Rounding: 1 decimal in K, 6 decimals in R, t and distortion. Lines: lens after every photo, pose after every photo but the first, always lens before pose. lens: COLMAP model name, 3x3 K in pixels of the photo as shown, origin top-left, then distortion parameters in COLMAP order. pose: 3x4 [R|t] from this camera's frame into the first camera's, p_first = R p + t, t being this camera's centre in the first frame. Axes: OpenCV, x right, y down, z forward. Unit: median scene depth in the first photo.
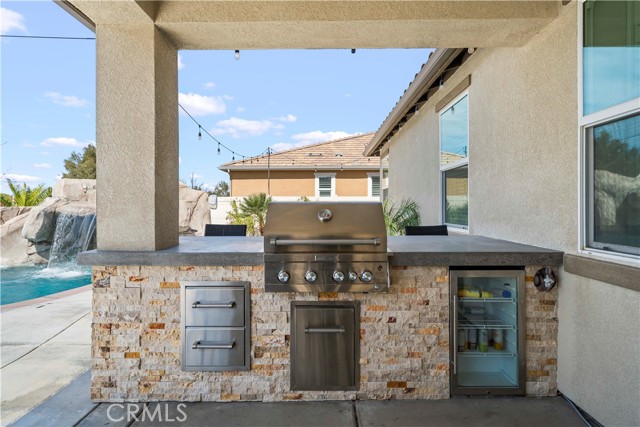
lens RADIAL K [[331.4, 0, 319.3], [0, 331.4, 211.7], [0, 0, 1]] dist [0.003638, 0.000091]
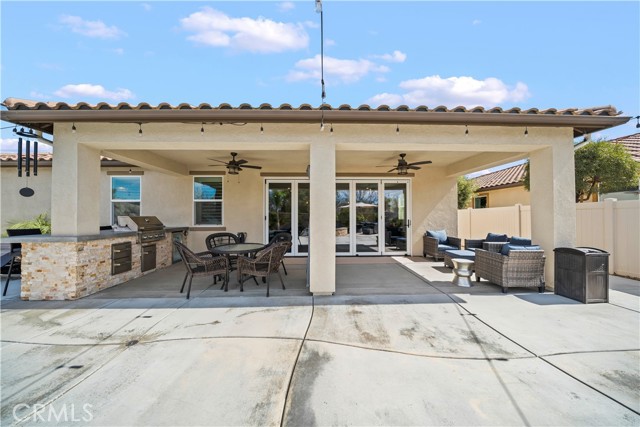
lens RADIAL K [[224.8, 0, 319.4], [0, 224.8, 212.6], [0, 0, 1]] dist [0.000444, 0.000001]
pose [[-0.028033, 0.015188, 0.999492, -2.392288], [0.002420, 0.999883, -0.015126, -0.026059], [-0.999604, 0.001995, -0.028066, -0.719931]]
